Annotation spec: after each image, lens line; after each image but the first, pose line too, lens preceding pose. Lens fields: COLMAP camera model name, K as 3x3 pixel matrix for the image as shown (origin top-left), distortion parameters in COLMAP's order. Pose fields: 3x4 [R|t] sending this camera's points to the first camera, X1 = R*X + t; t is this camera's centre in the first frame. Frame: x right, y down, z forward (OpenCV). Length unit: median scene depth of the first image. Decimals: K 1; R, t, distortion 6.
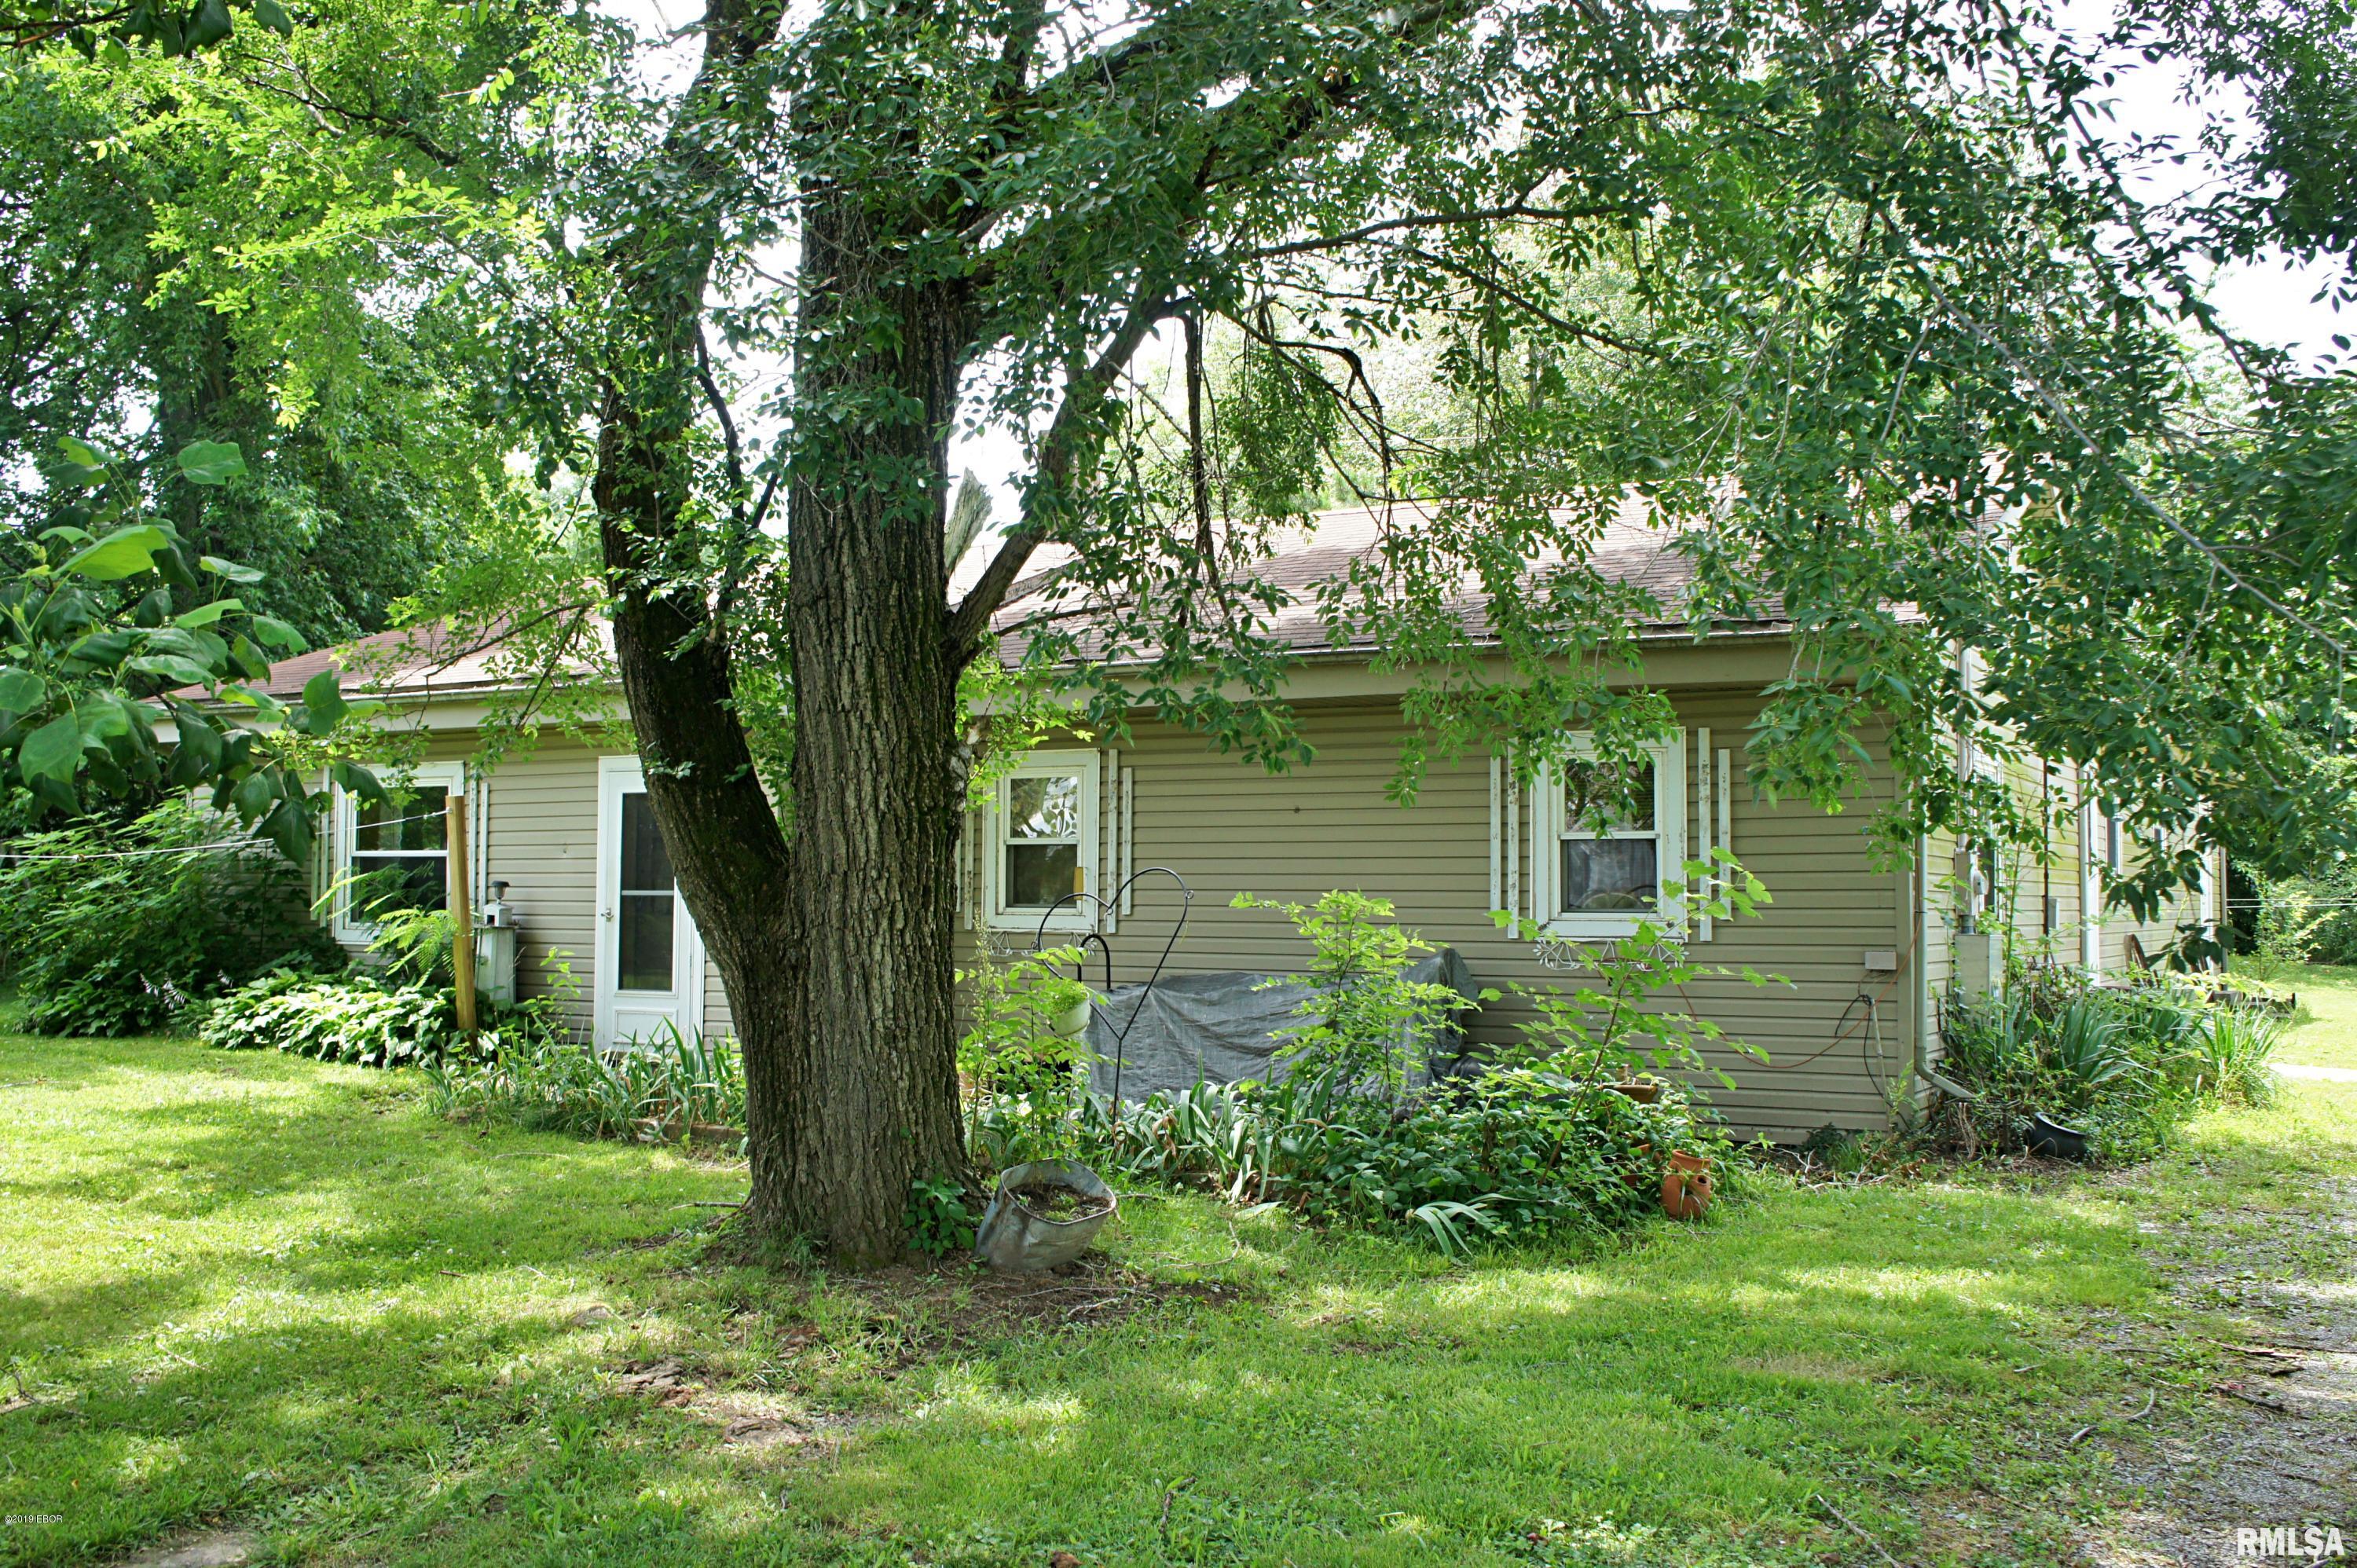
lens RADIAL K [[2164.3, 0, 1178.5], [0, 2164.3, 784.0], [0, 0, 1]] dist [-0.063501, -0.003828]
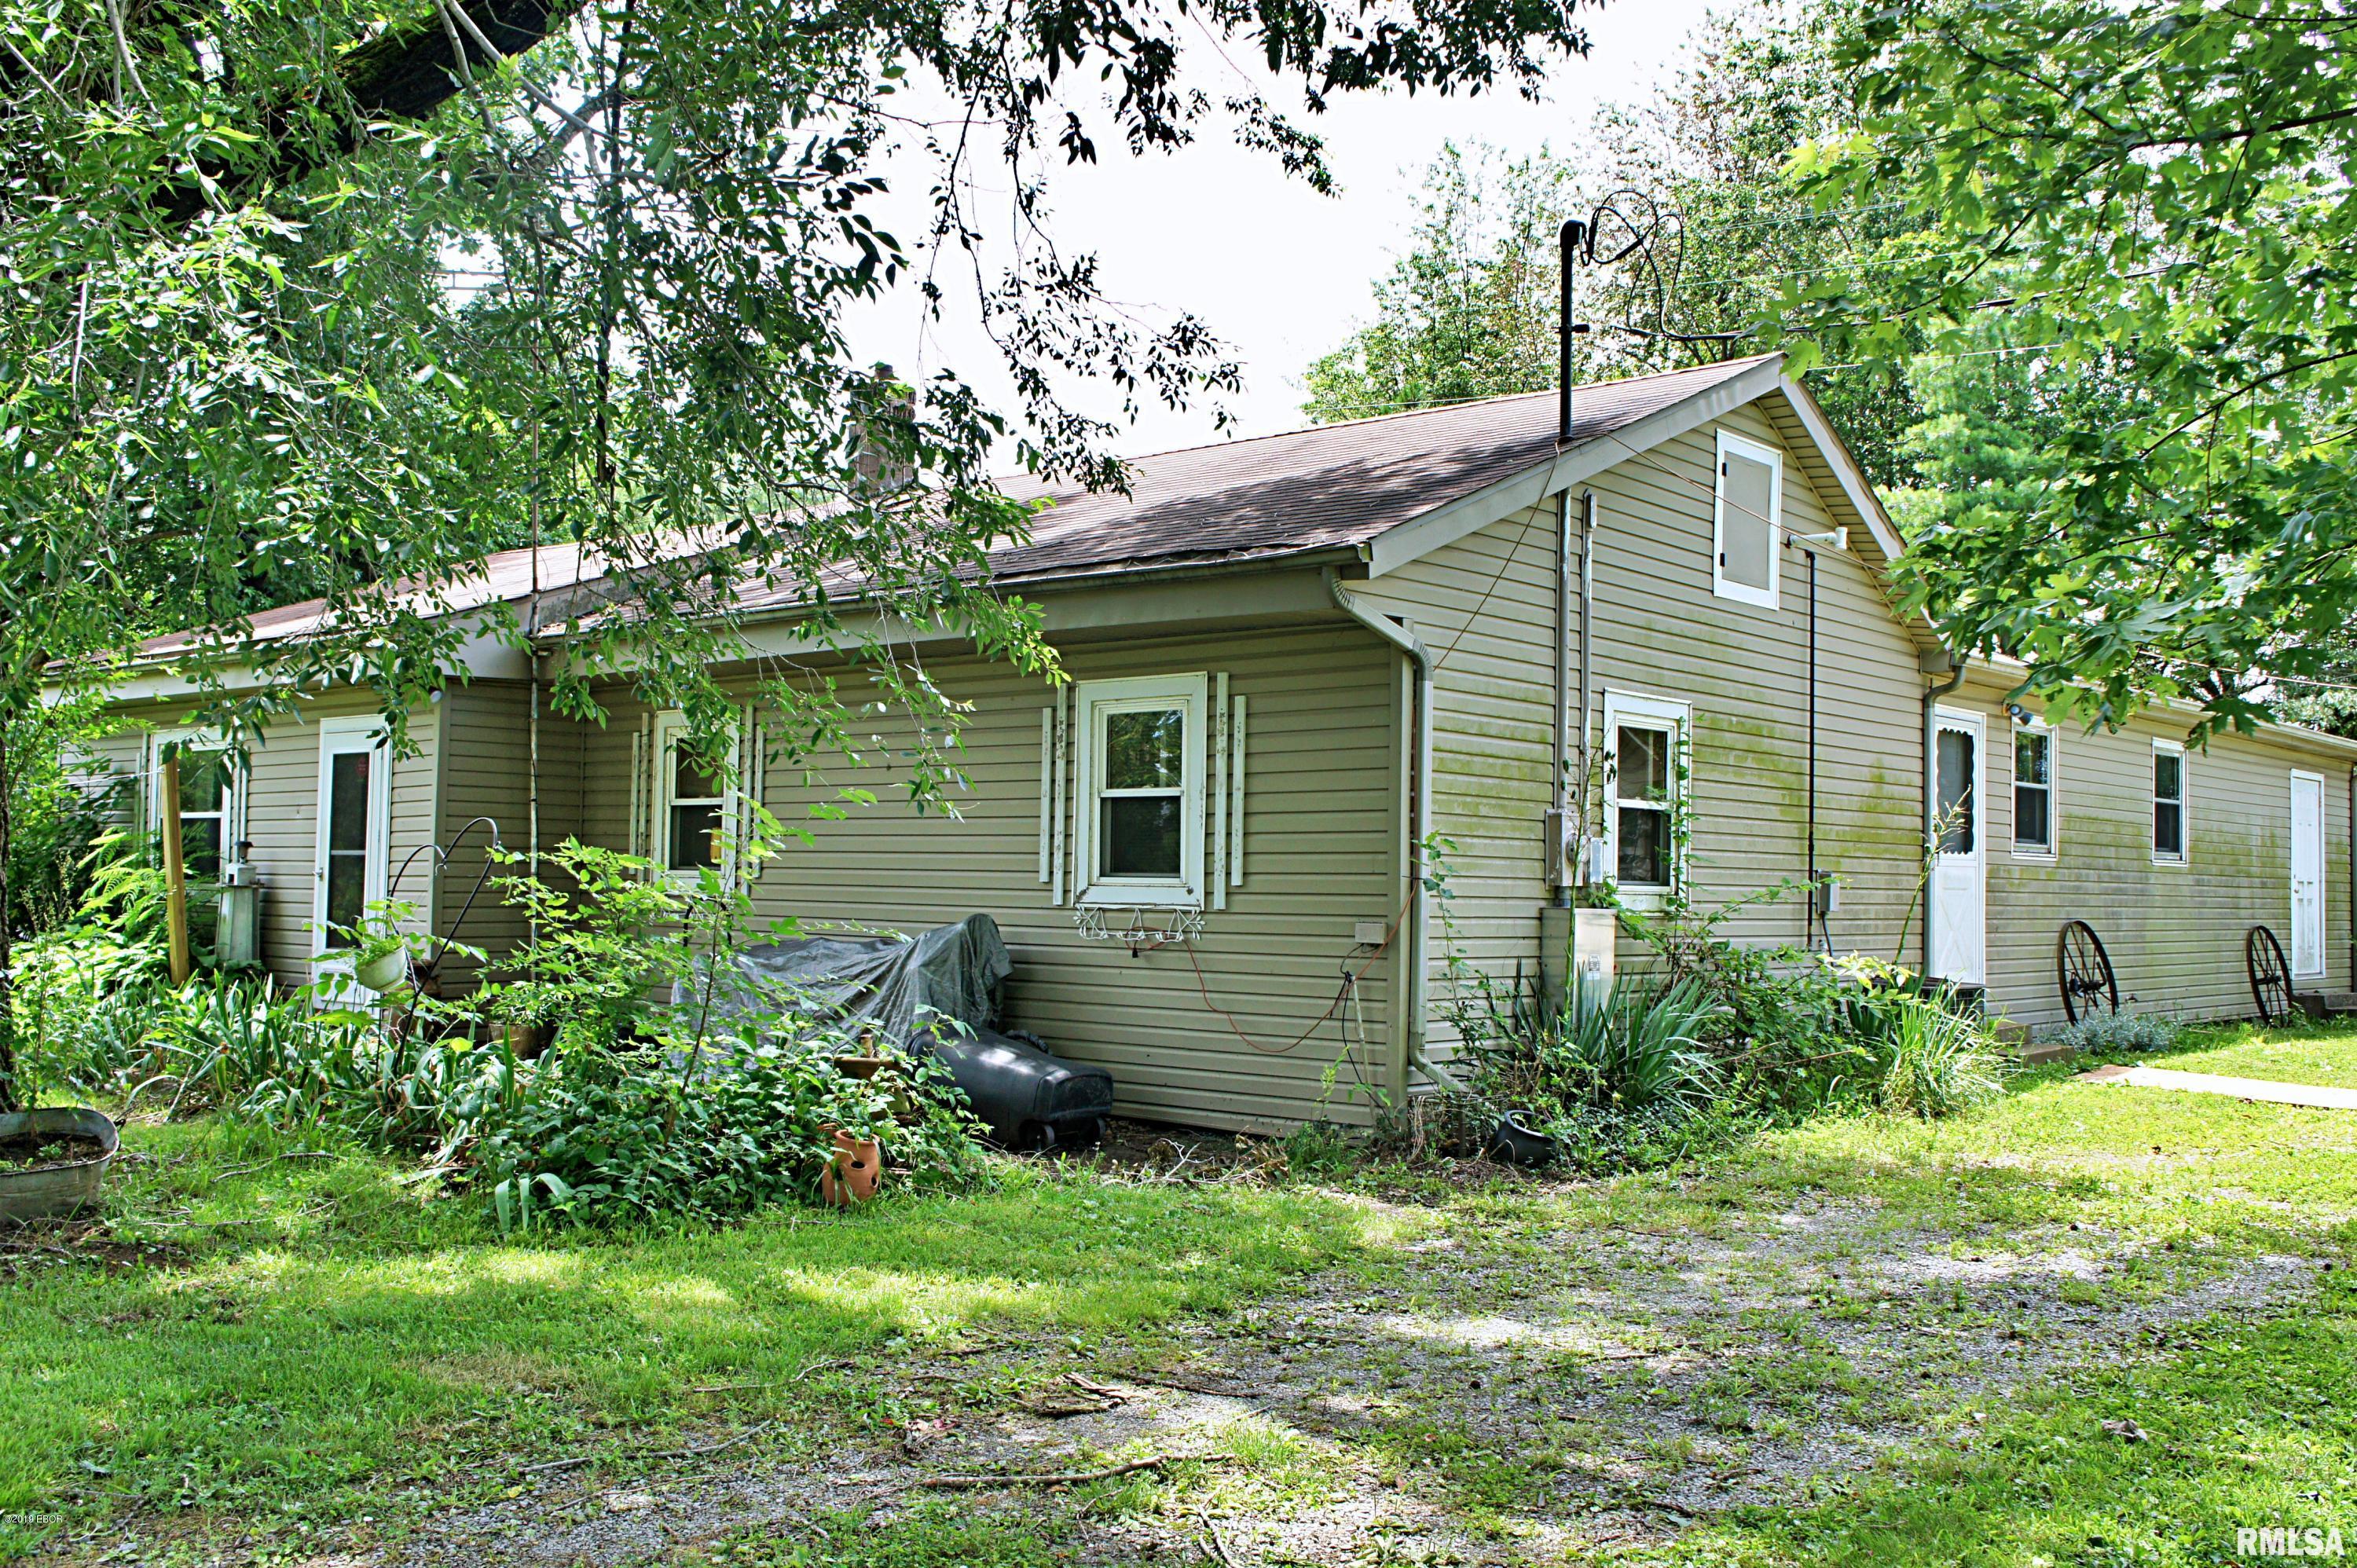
lens RADIAL K [[2164.3, 0, 1178.5], [0, 2164.3, 784.0], [0, 0, 1]] dist [-0.063501, -0.003828]
pose [[0.980237, -0.001462, -0.197823, 0.387687], [0.003917, 0.999920, 0.012019, 0.009052], [0.197790, -0.012556, 0.980164, 0.106304]]
